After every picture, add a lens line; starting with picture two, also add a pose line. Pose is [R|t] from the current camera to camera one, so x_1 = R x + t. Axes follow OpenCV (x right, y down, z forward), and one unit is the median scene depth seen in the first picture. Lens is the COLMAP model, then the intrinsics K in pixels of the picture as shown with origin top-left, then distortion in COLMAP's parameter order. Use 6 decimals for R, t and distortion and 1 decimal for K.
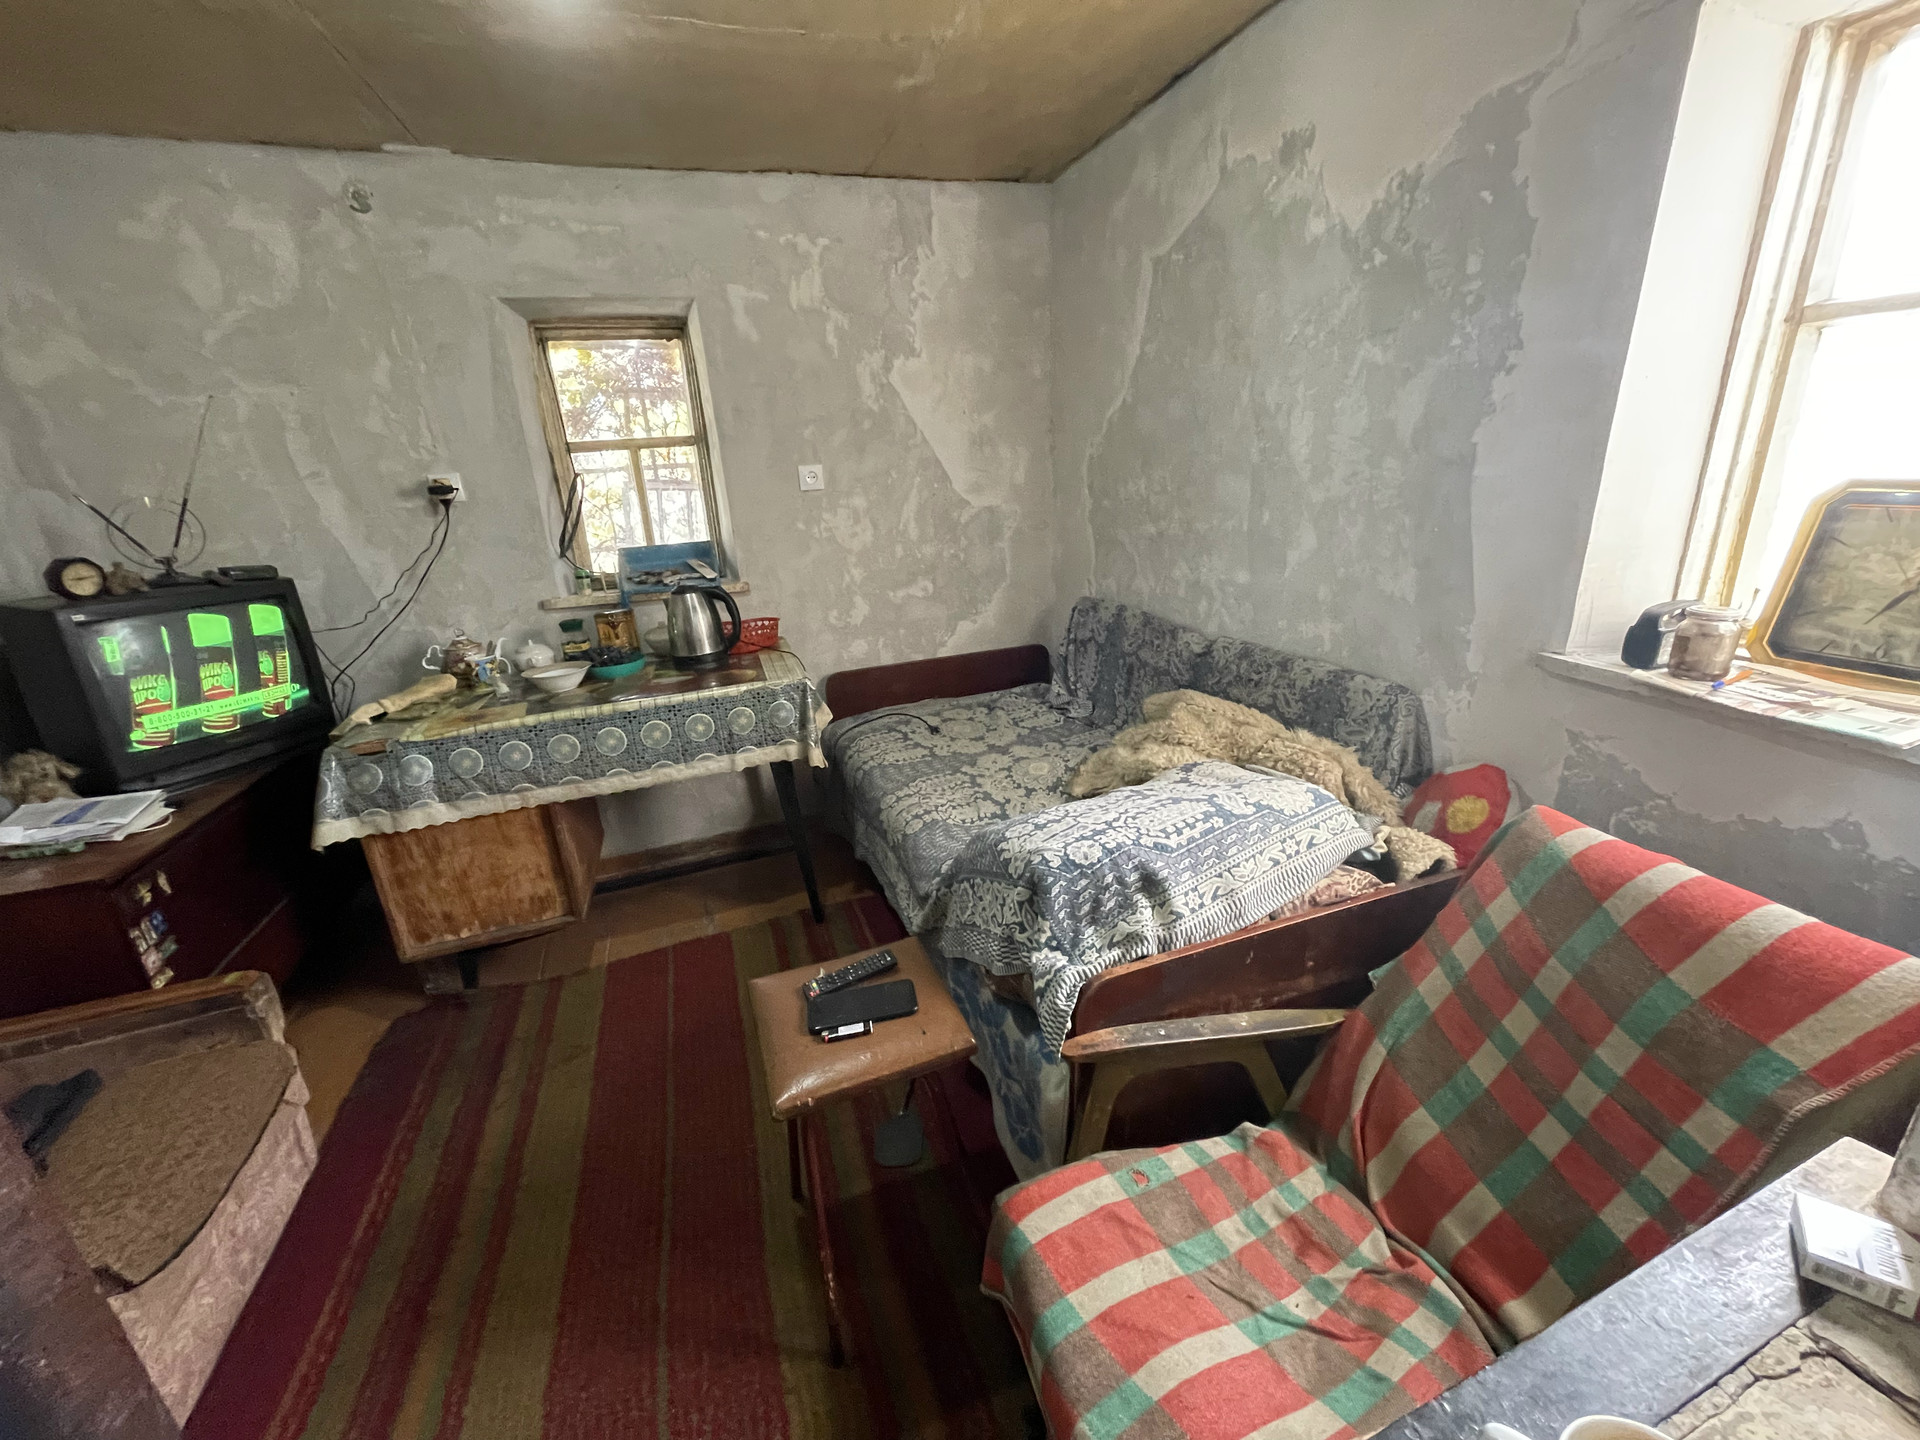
lens RADIAL K [[777.8, 0, 957.4], [0, 777.8, 715.8], [0, 0, 1]] dist [-0.001795, -0.000262]
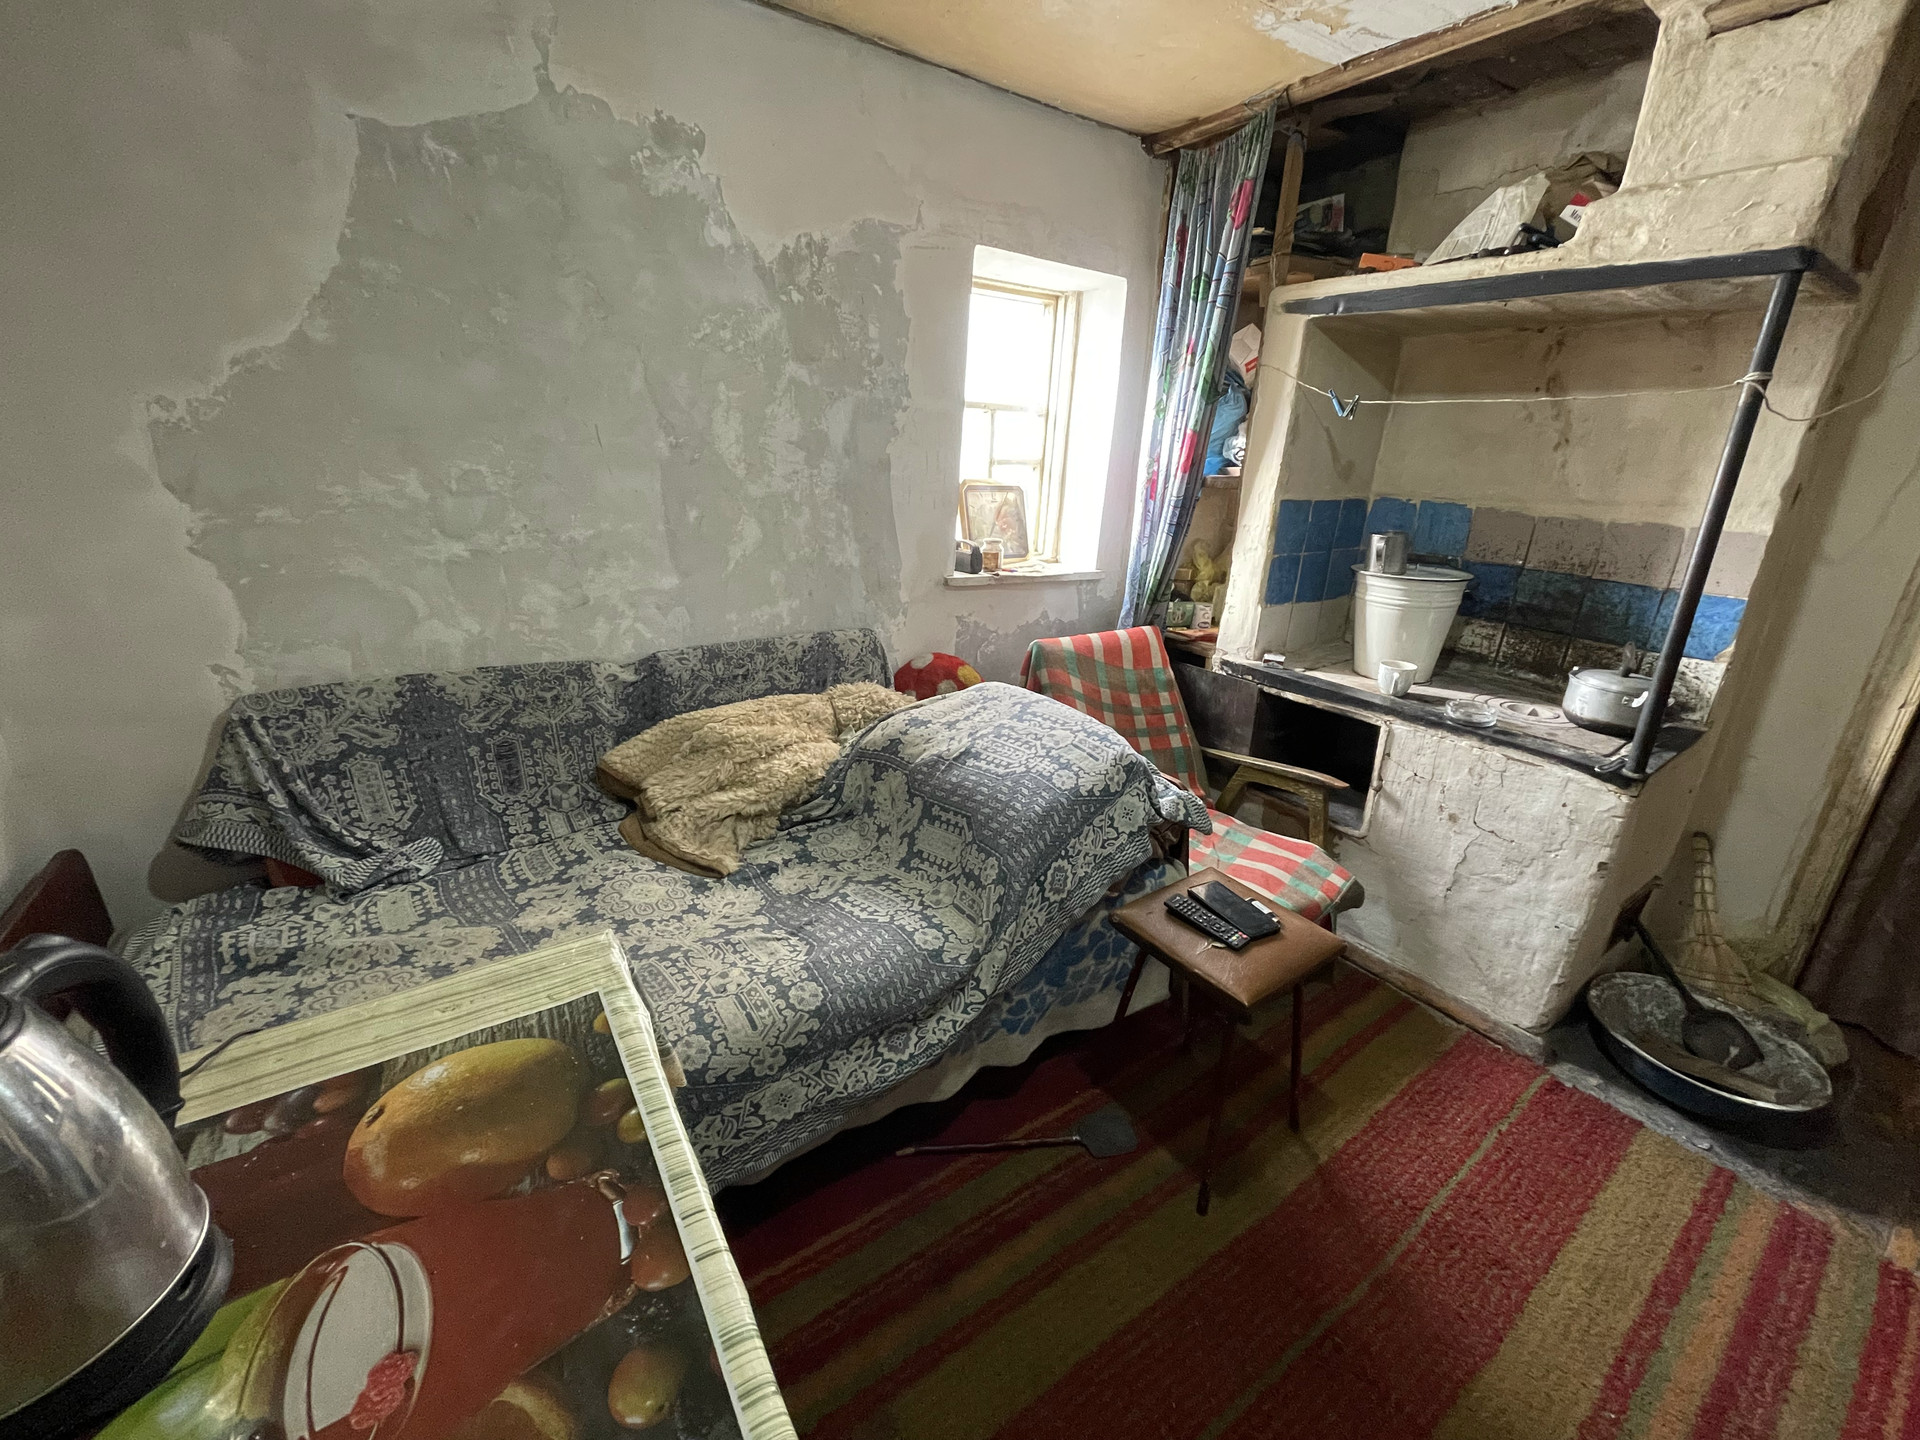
lens RADIAL K [[777.8, 0, 954.0], [0, 777.8, 717.9], [0, 0, 1]] dist [-0.001795, -0.000262]
pose [[-0.262002, -0.267235, 0.927330, -0.780402], [0.284586, 0.896773, 0.338834, -0.313523], [-0.922153, 0.352681, -0.158905, 1.116394]]
